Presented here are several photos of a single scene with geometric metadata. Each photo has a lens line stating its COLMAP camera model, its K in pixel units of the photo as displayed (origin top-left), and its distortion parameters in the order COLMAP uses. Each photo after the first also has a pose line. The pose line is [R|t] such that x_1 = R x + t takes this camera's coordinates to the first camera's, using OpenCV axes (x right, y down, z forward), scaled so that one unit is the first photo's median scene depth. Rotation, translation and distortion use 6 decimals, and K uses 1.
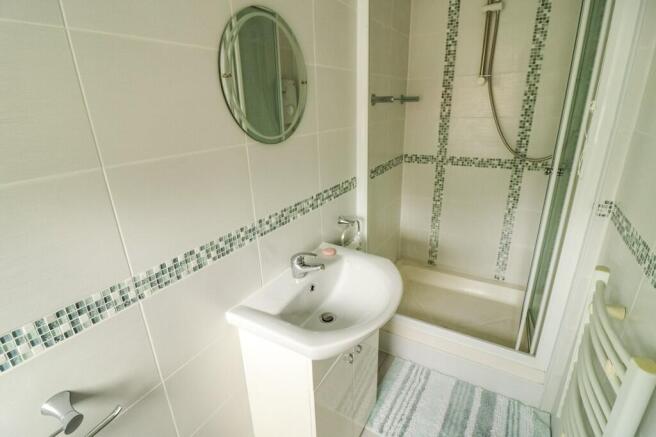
lens RADIAL K [[309.4, 0, 331.6], [0, 309.4, 217.1], [0, 0, 1]] dist [0.002997, -0.014350]
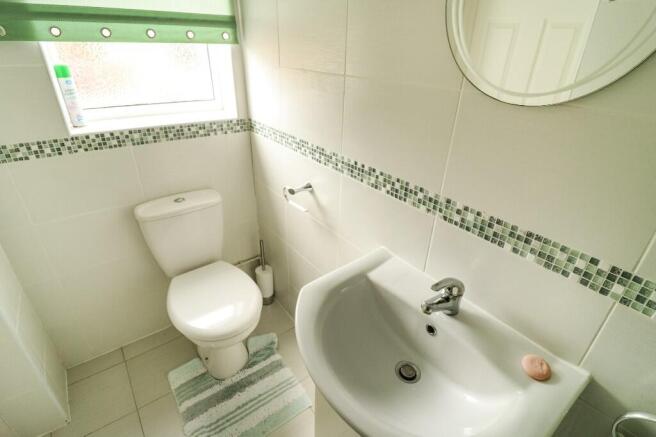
lens RADIAL K [[309.4, 0, 331.6], [0, 309.4, 217.1], [0, 0, 1]] dist [0.002997, -0.014350]
pose [[-0.362247, 0.475125, -0.801894, 0.513807], [-0.324871, 0.742017, 0.586404, -0.320939], [0.873634, 0.472935, -0.114439, 0.913828]]
